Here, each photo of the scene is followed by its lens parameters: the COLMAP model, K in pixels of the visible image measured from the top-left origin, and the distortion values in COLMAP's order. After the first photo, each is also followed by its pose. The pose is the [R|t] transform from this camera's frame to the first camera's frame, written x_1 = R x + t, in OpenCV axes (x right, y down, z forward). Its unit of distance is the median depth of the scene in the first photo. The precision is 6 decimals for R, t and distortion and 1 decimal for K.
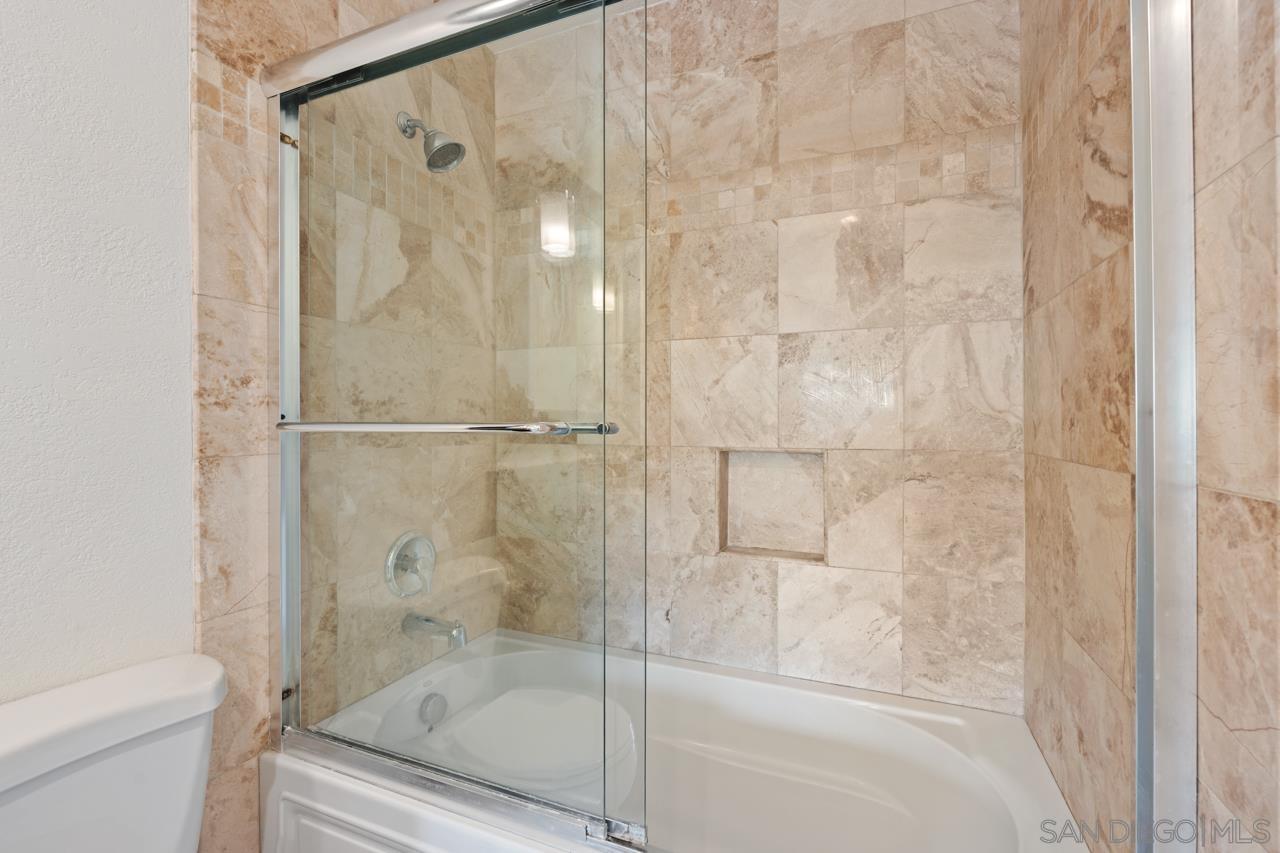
lens RADIAL K [[567.2, 0, 639.8], [0, 567.2, 429.0], [0, 0, 1]] dist [0.000394, 0.000207]
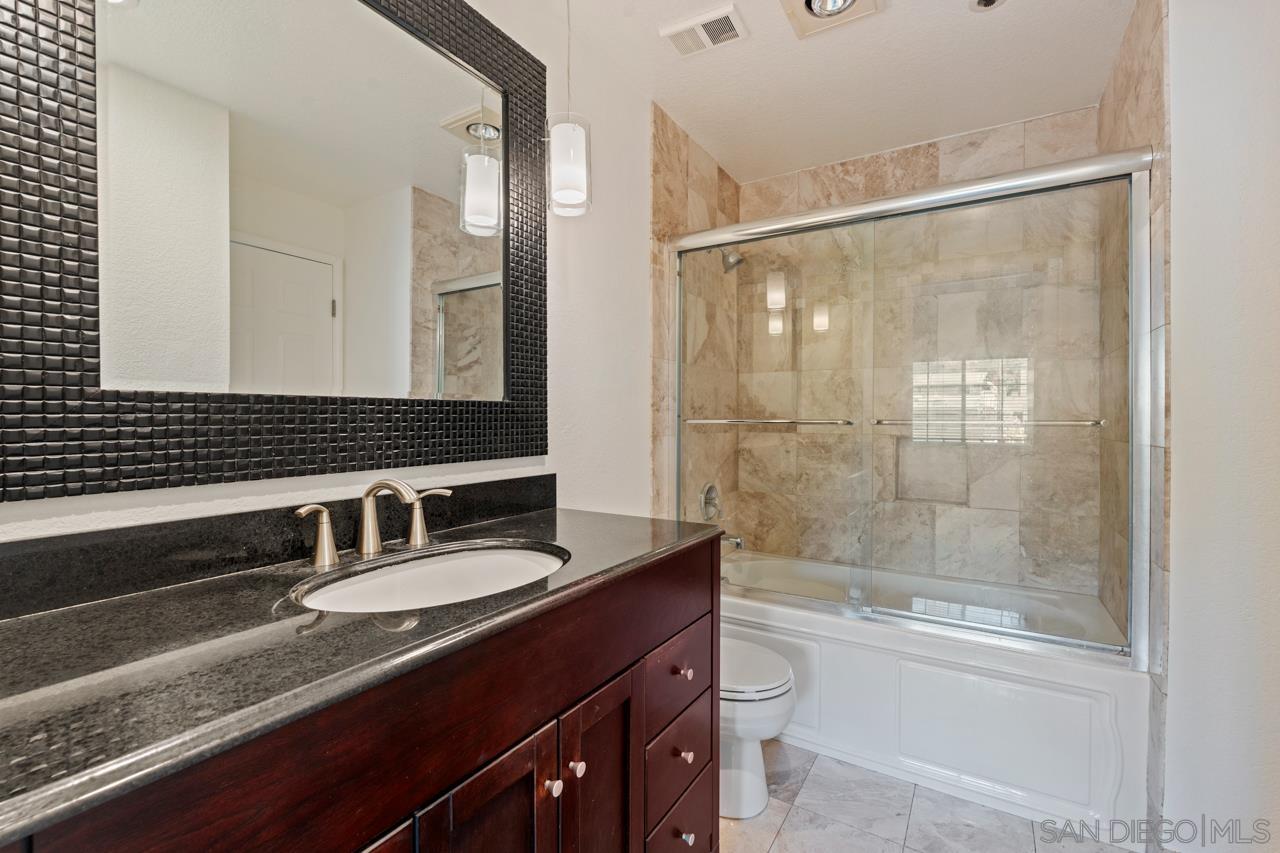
lens RADIAL K [[567.2, 0, 639.6], [0, 567.2, 427.2], [0, 0, 1]] dist [0.000394, 0.000207]
pose [[0.989930, 0.004967, -0.141472, -0.368806], [-0.004204, 0.999975, 0.005695, 0.004176], [0.141497, -0.005043, 0.989926, -0.729408]]
